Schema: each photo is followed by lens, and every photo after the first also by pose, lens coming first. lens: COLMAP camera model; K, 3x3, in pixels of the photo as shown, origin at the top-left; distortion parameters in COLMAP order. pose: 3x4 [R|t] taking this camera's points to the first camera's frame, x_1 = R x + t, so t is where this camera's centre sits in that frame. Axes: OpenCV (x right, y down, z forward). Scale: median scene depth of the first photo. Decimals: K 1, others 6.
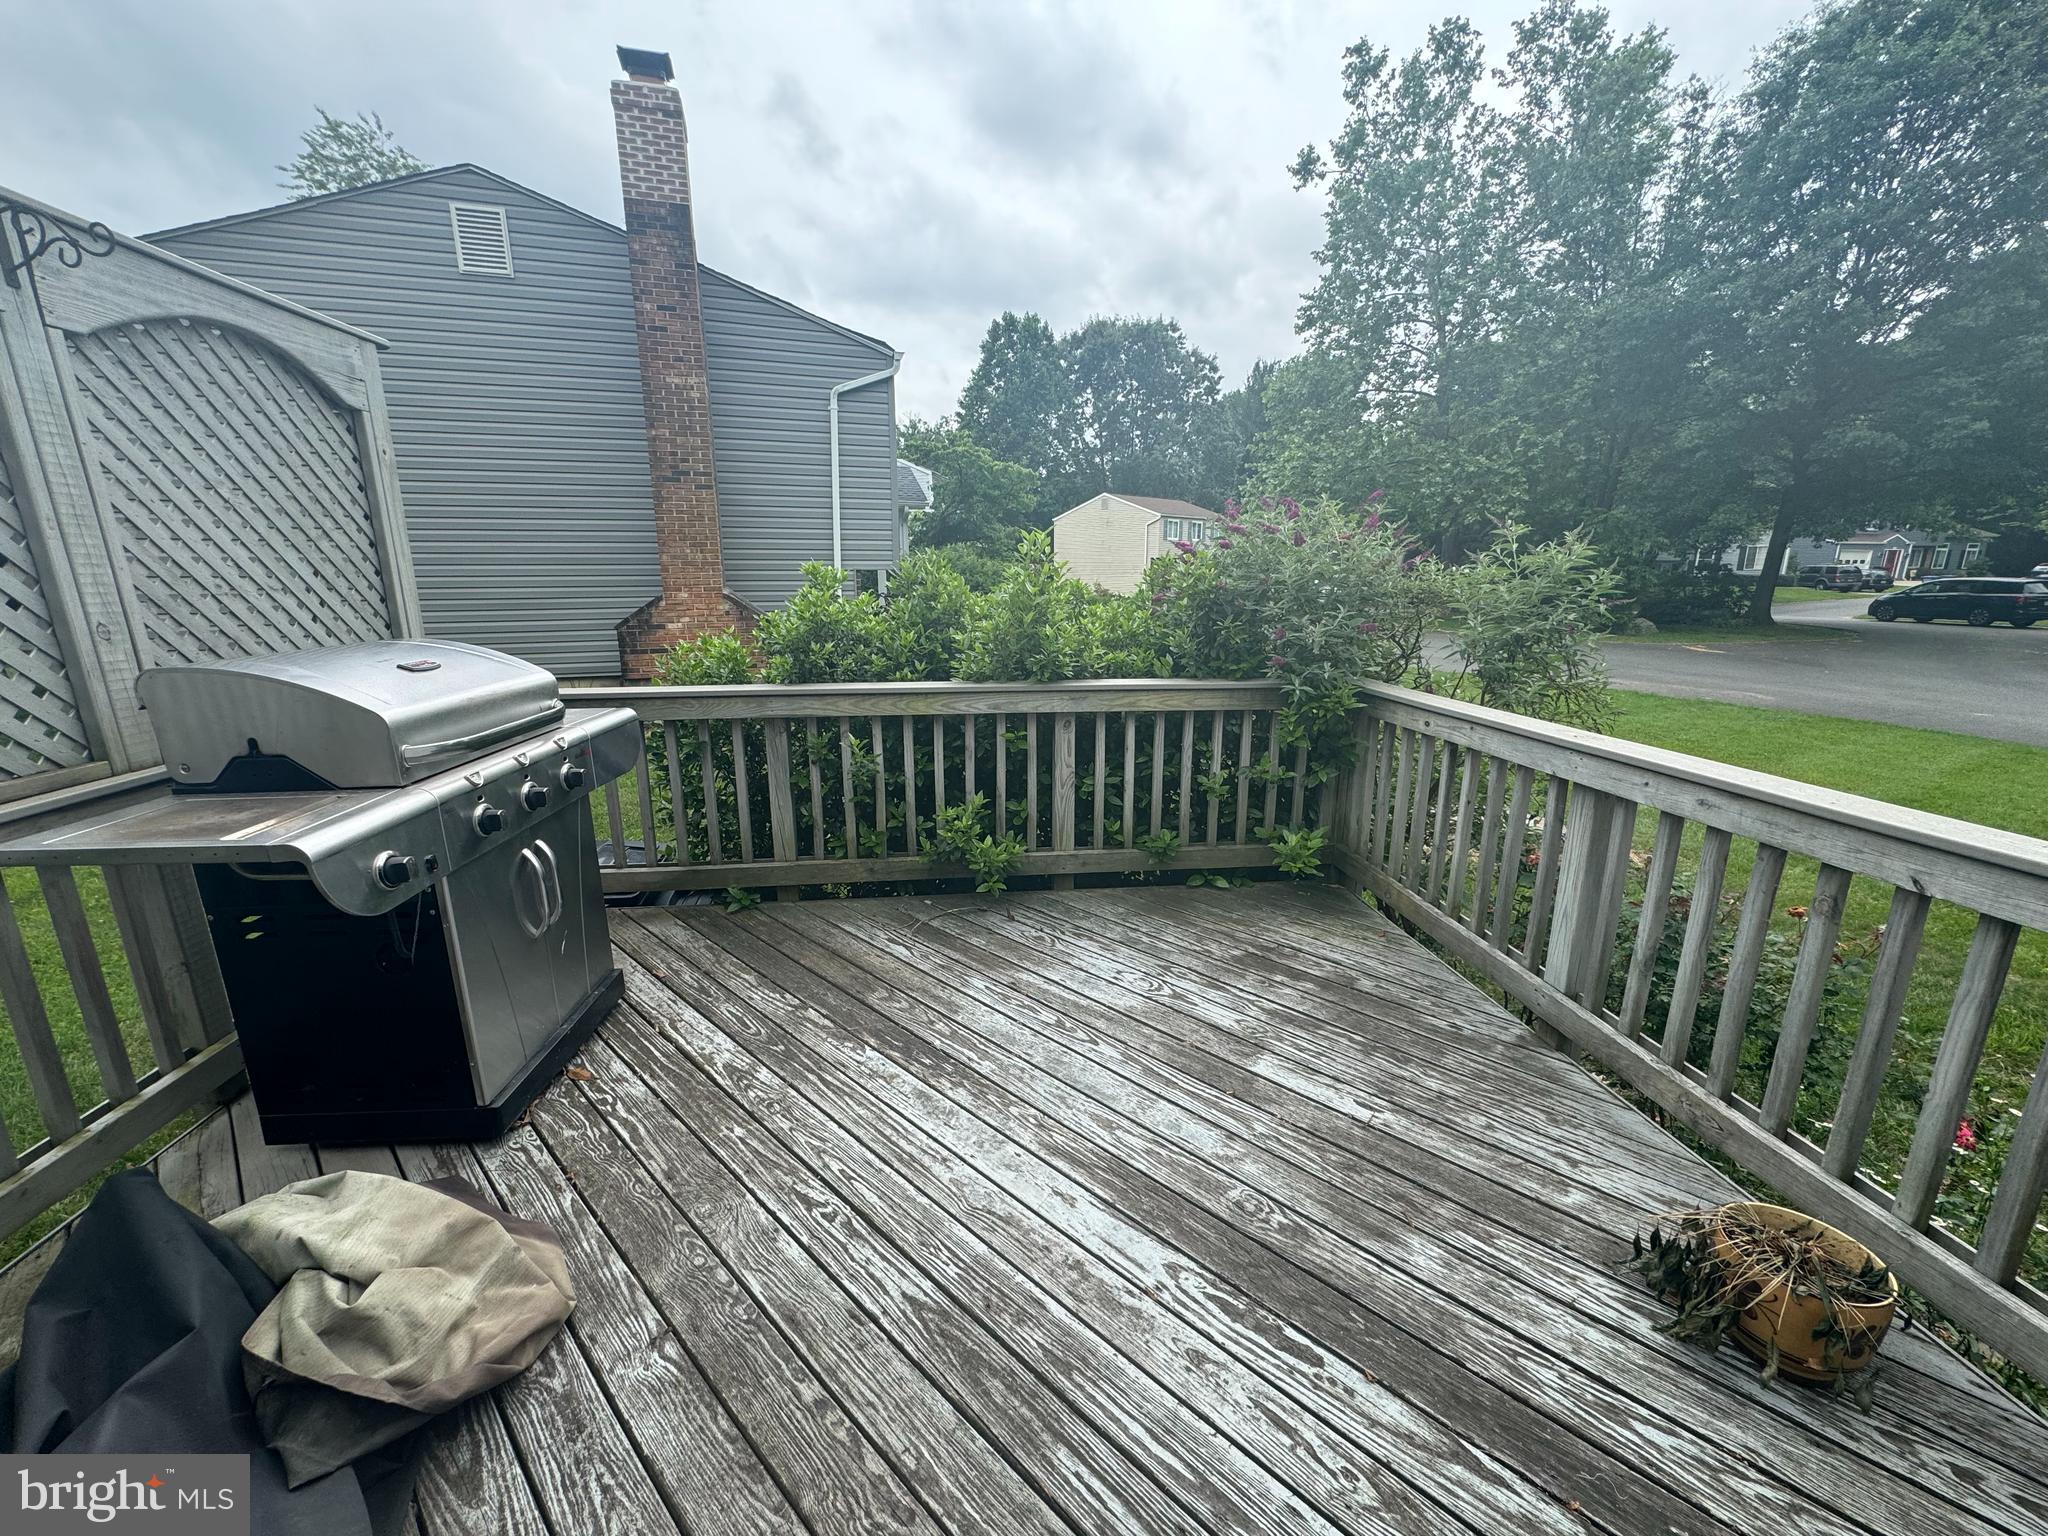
lens RADIAL K [[815.6, 0, 1023.1], [0, 815.6, 771.4], [0, 0, 1]] dist [-0.000269, 0.000573]
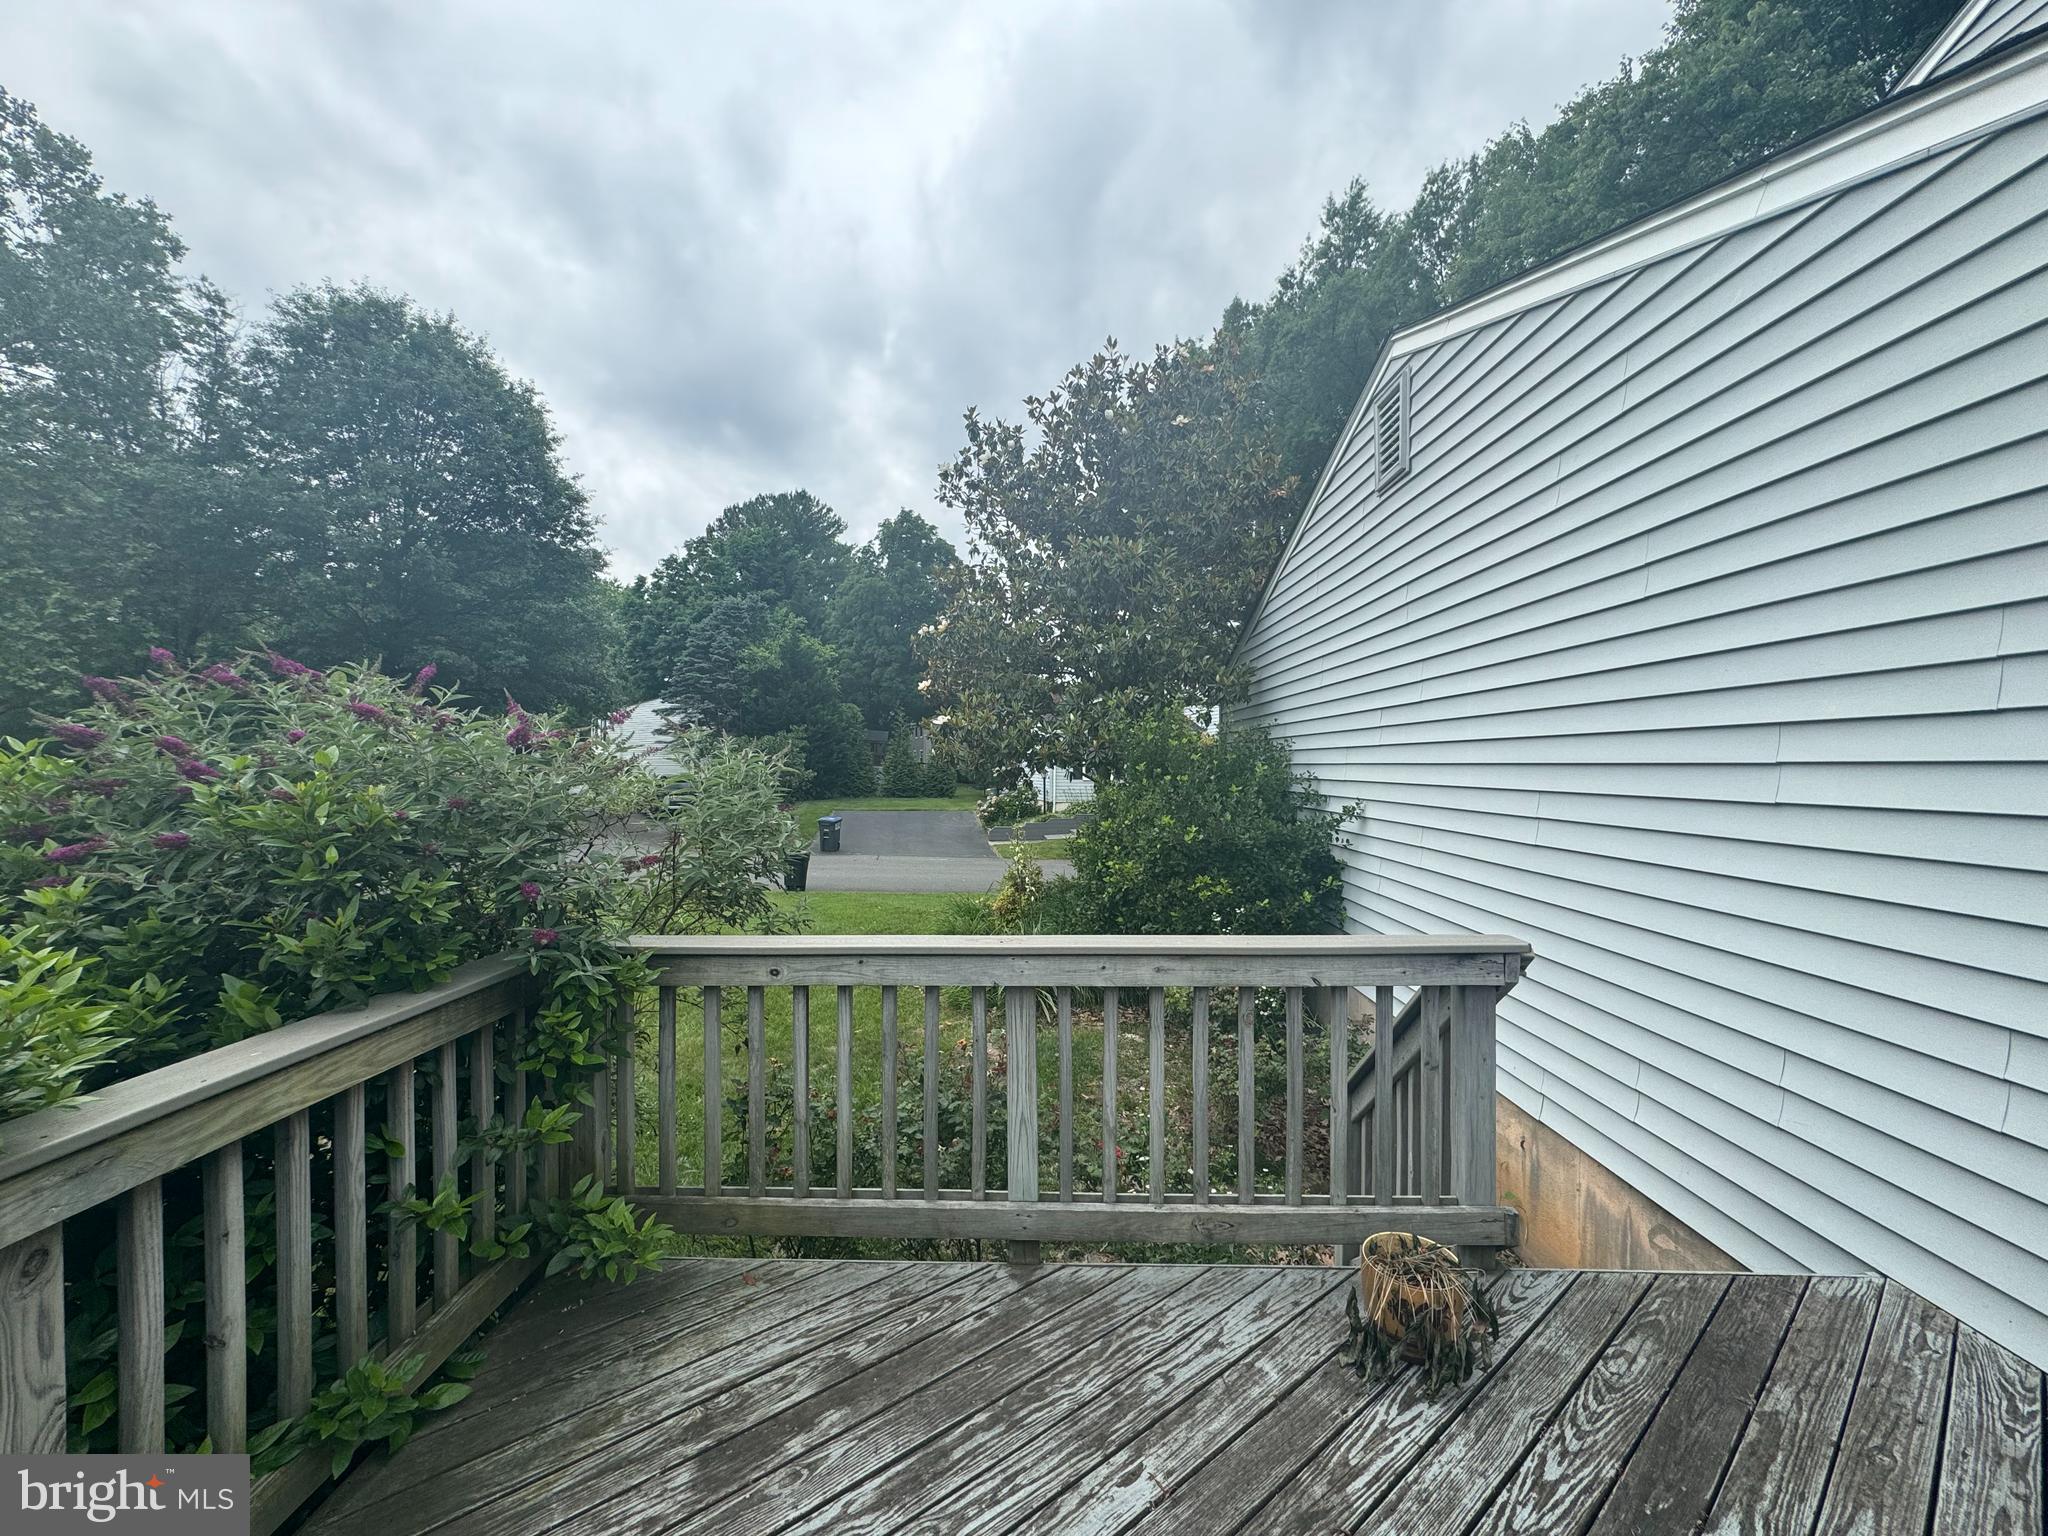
lens RADIAL K [[815.6, 0, 1022.2], [0, 815.6, 768.9], [0, 0, 1]] dist [-0.000269, 0.000573]
pose [[0.133516, -0.007821, 0.991016, -0.219444], [0.238546, 0.970823, -0.024477, -0.151934], [-0.961909, 0.239671, 0.131486, 0.542066]]
